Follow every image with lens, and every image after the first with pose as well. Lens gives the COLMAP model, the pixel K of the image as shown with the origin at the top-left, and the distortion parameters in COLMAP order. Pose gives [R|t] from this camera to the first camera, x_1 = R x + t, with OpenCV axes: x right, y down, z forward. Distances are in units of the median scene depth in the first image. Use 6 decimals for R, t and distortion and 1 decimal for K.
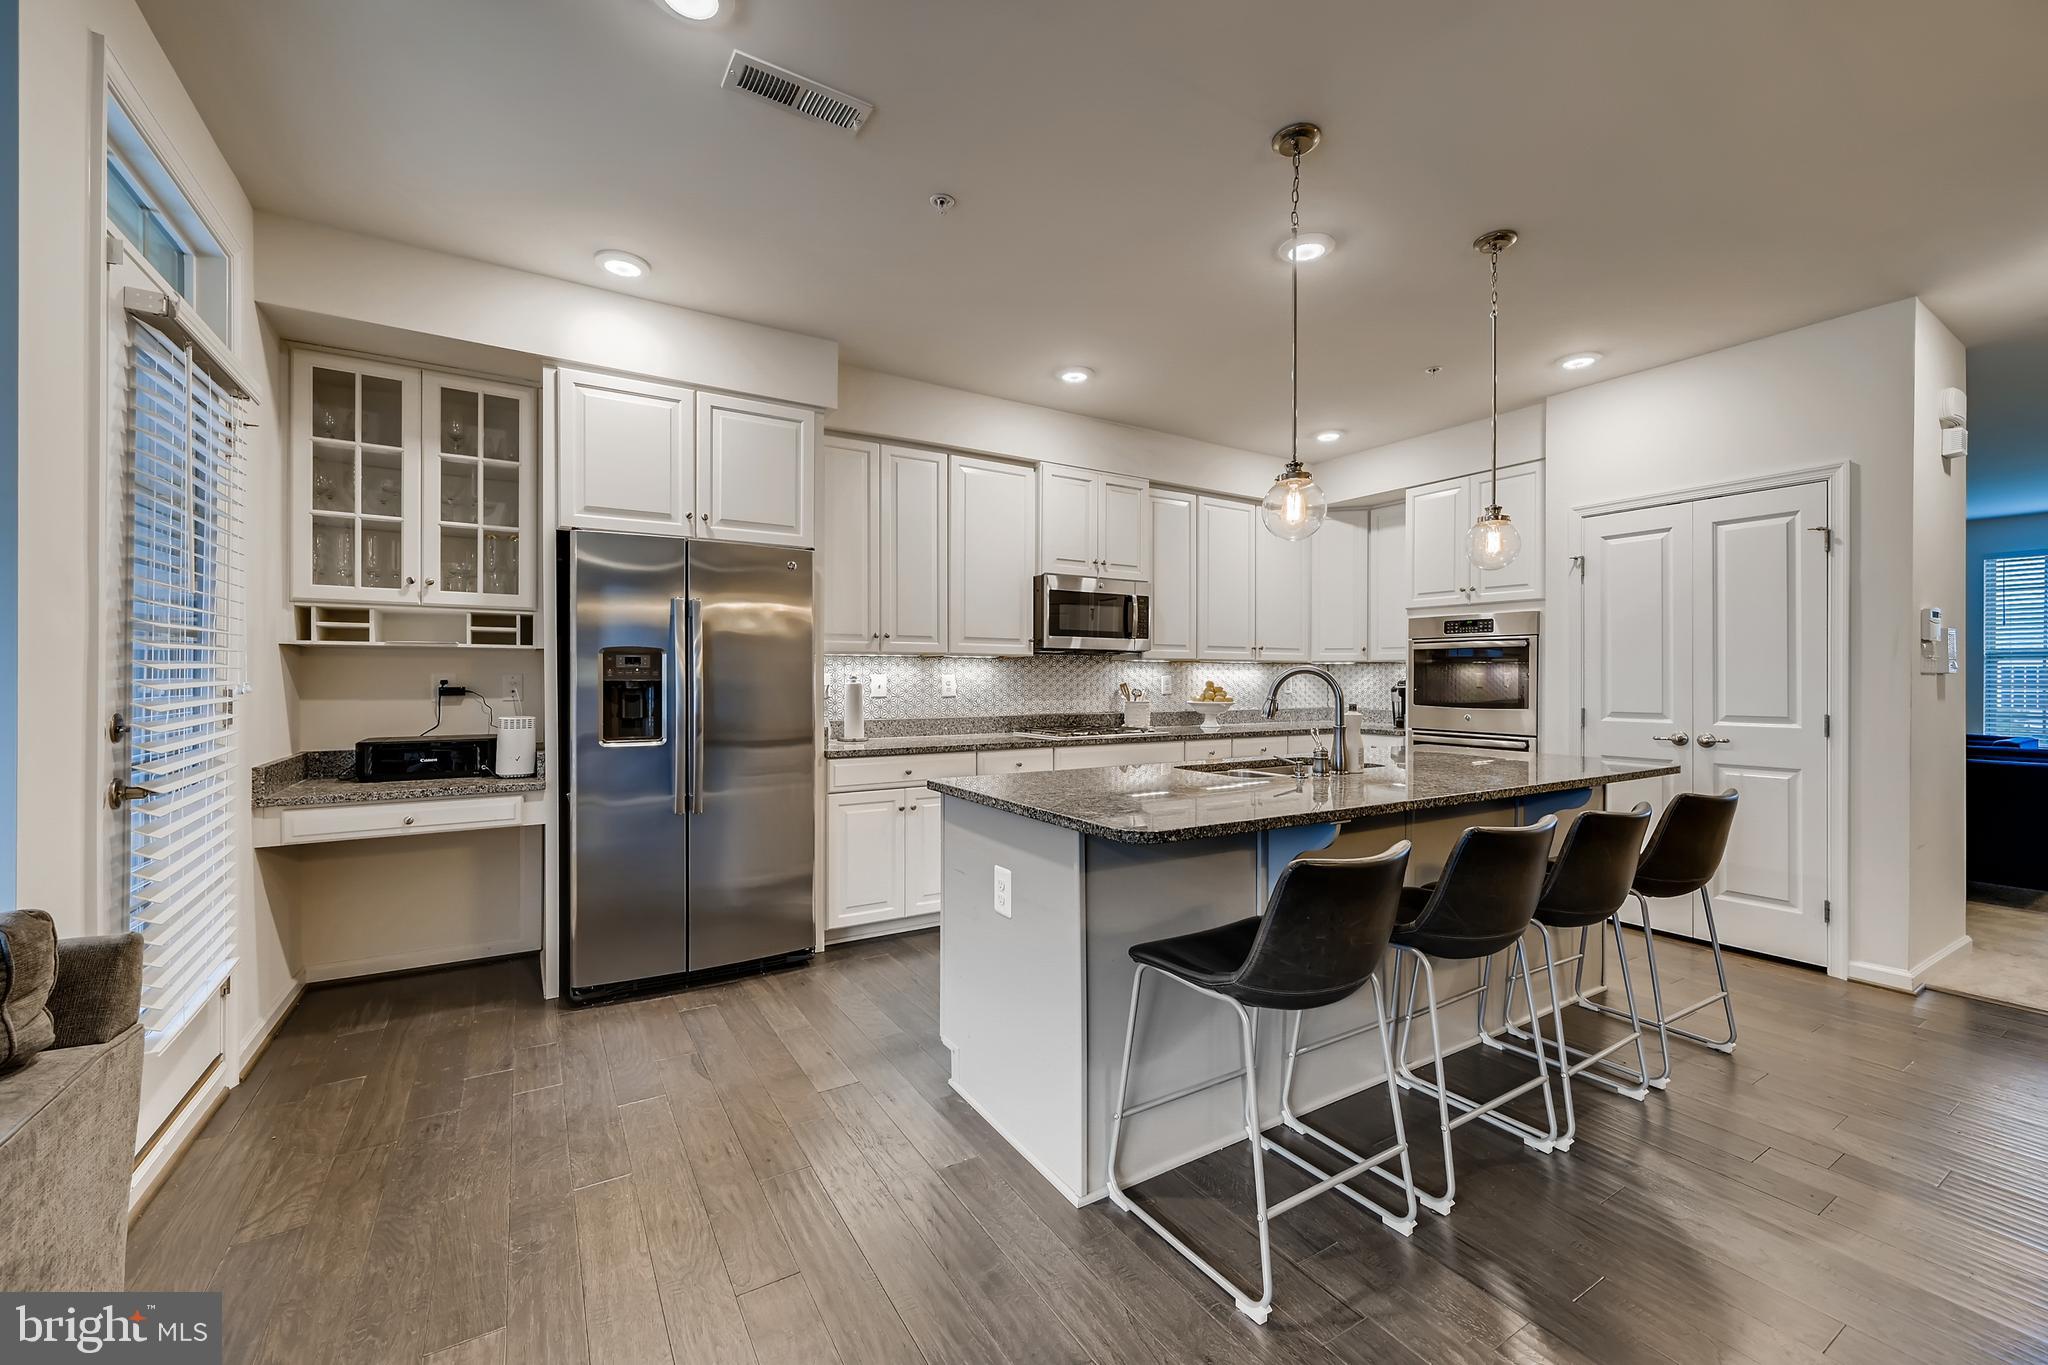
lens RADIAL K [[818.6, 0, 1020.9], [0, 818.6, 679.1], [0, 0, 1]] dist [0.000157, -0.000006]
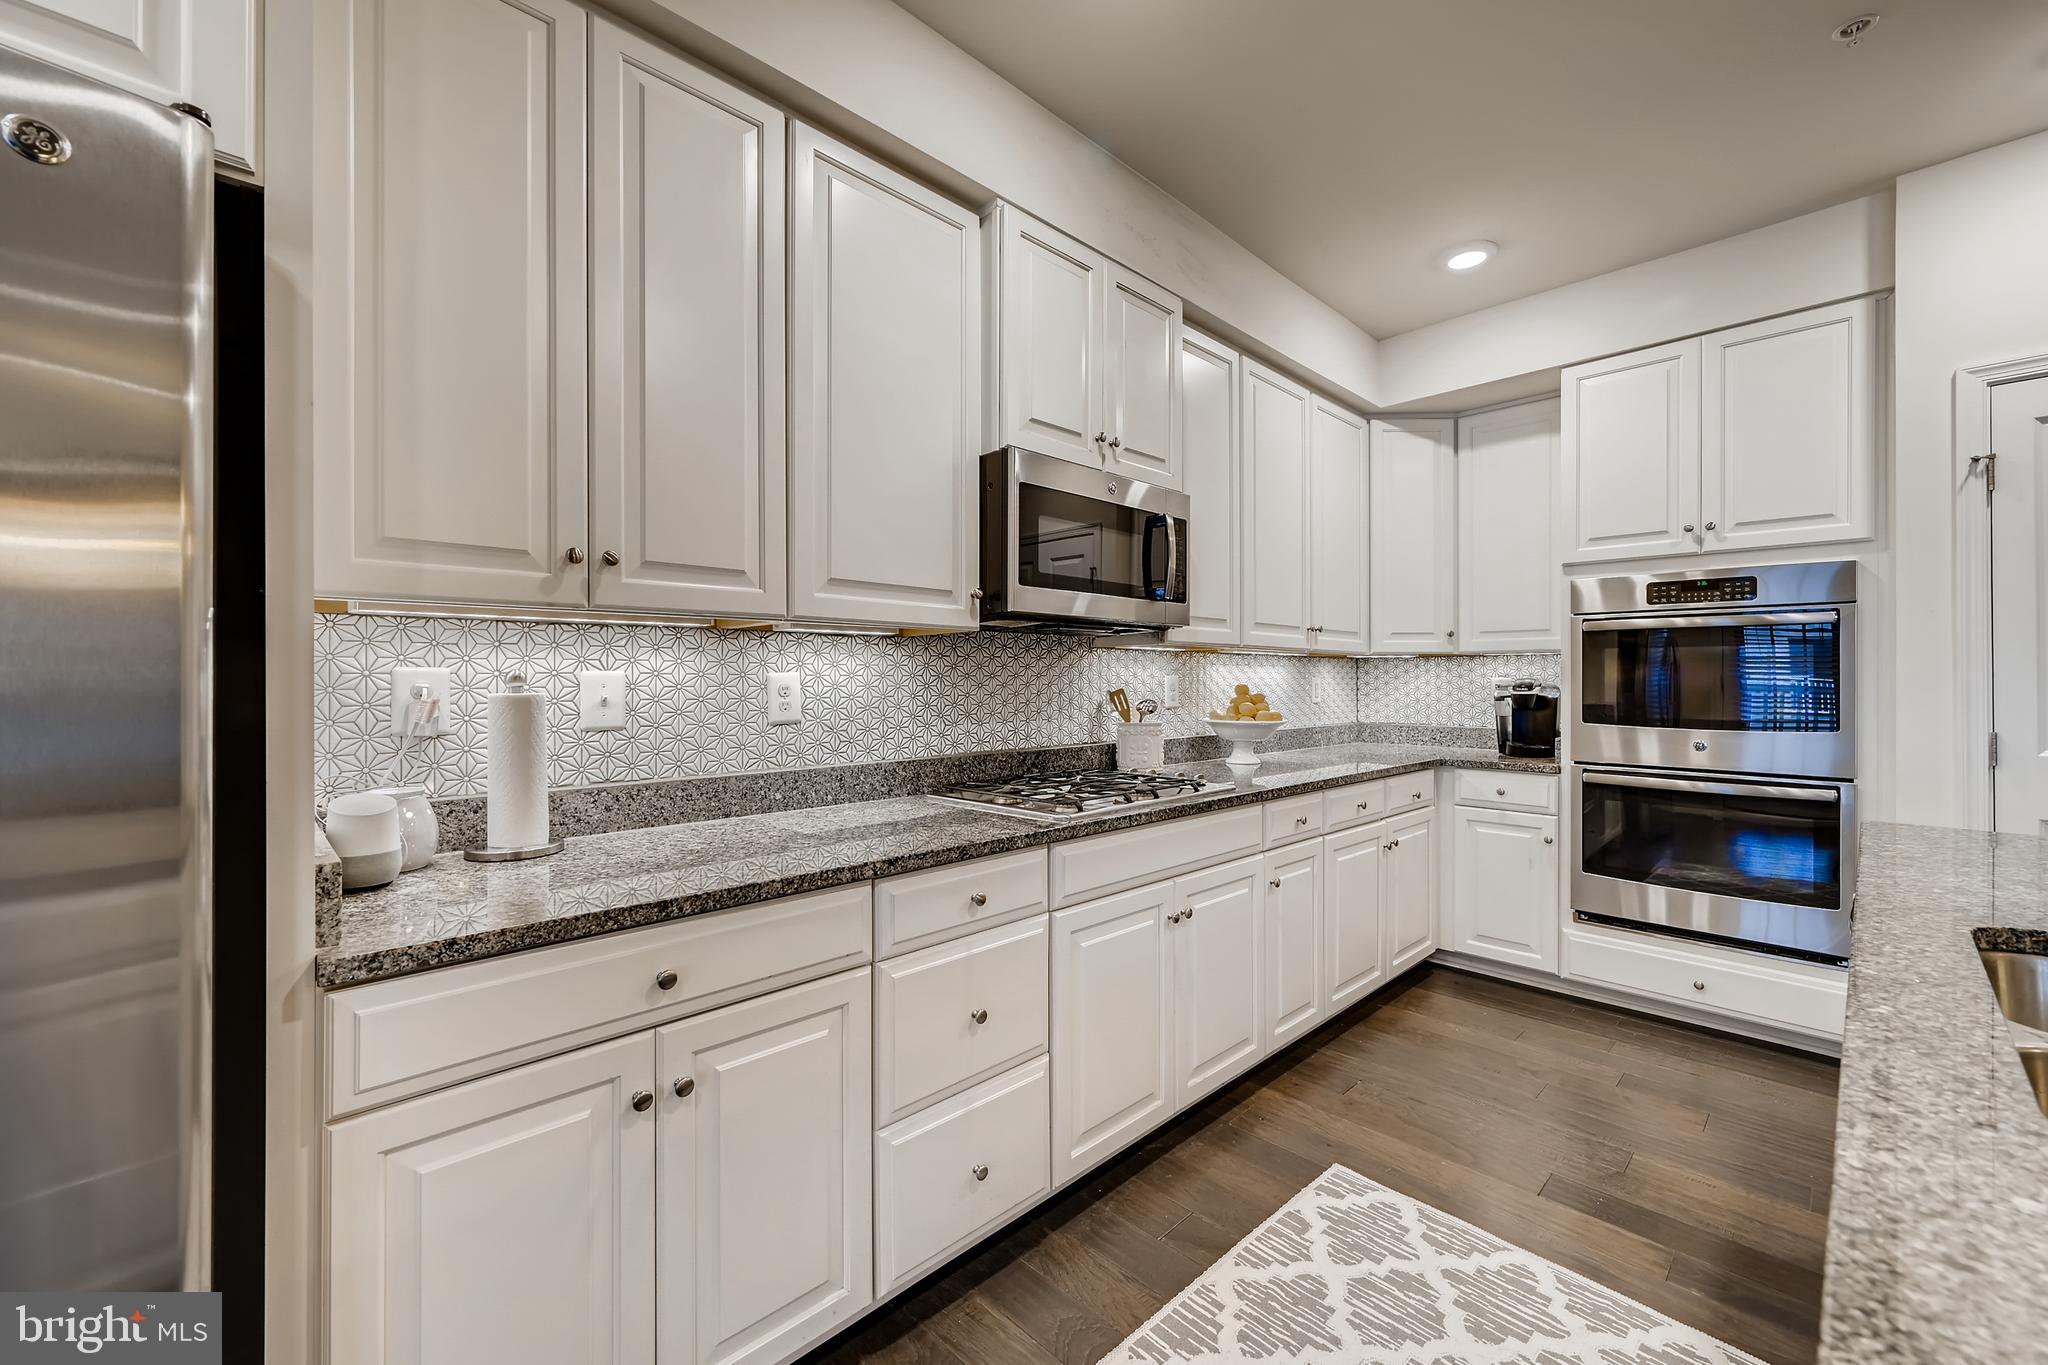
lens RADIAL K [[818.6, 0, 1019.8], [0, 818.6, 676.5], [0, 0, 1]] dist [0.000157, -0.000006]
pose [[0.976701, -0.001058, 0.214602, -0.074457], [0.002479, 0.999977, -0.006353, 0.000023], [-0.214590, 0.006737, 0.976681, 0.684778]]
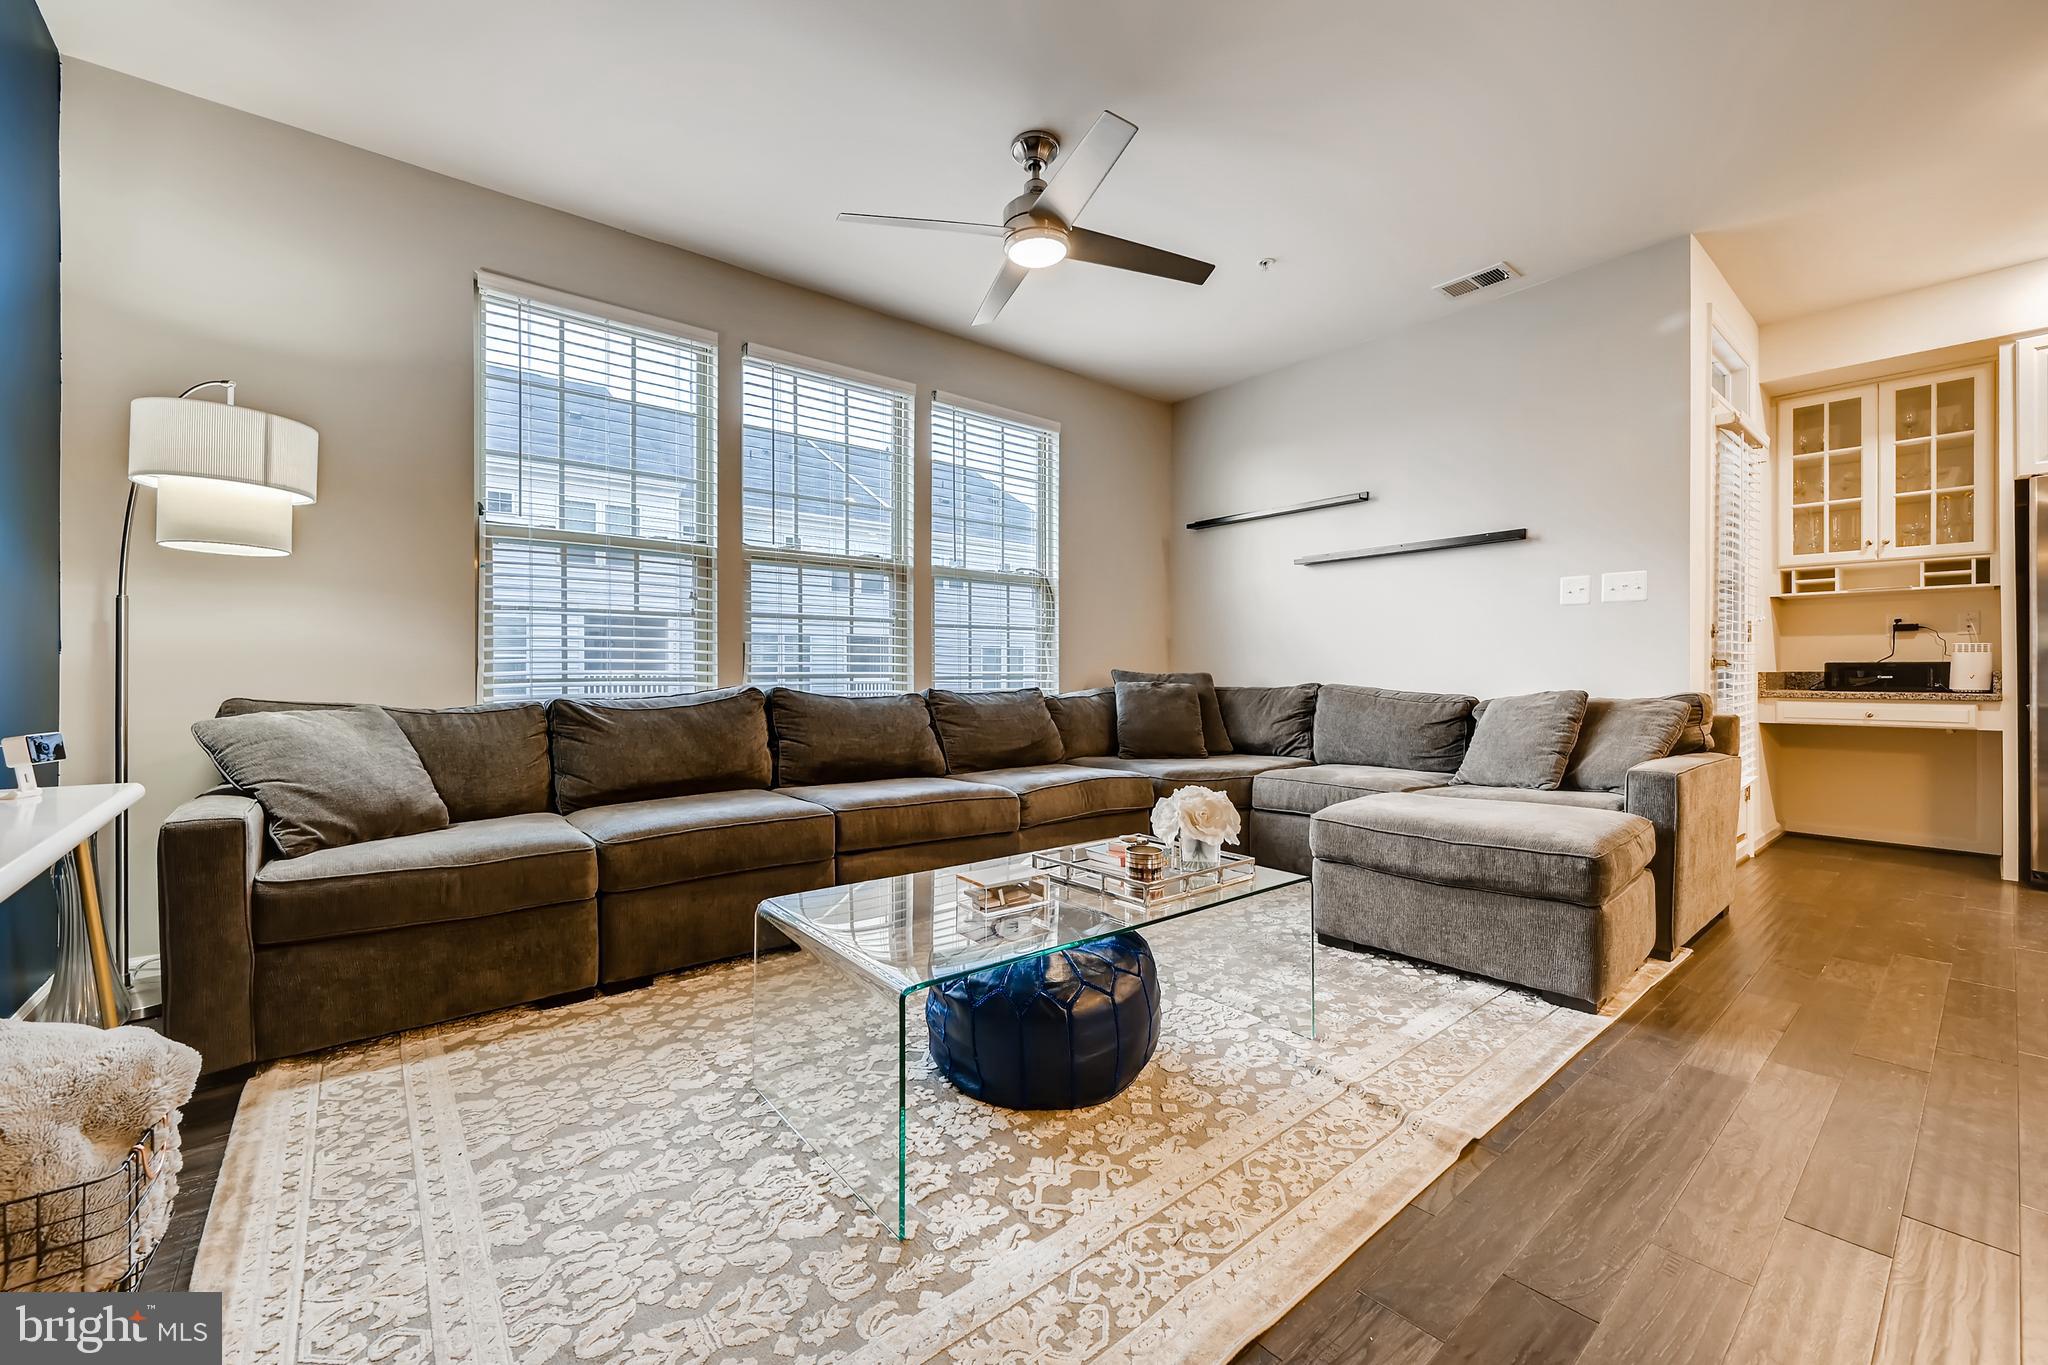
lens RADIAL K [[818.6, 0, 1023.6], [0, 818.6, 674.7], [0, 0, 1]] dist [0.000157, -0.000006]
pose [[0.147784, -0.000328, -0.989020, 0.318447], [0.000648, 1.000000, -0.000234, 0.080015], [0.989019, -0.000607, 0.147784, -0.480611]]
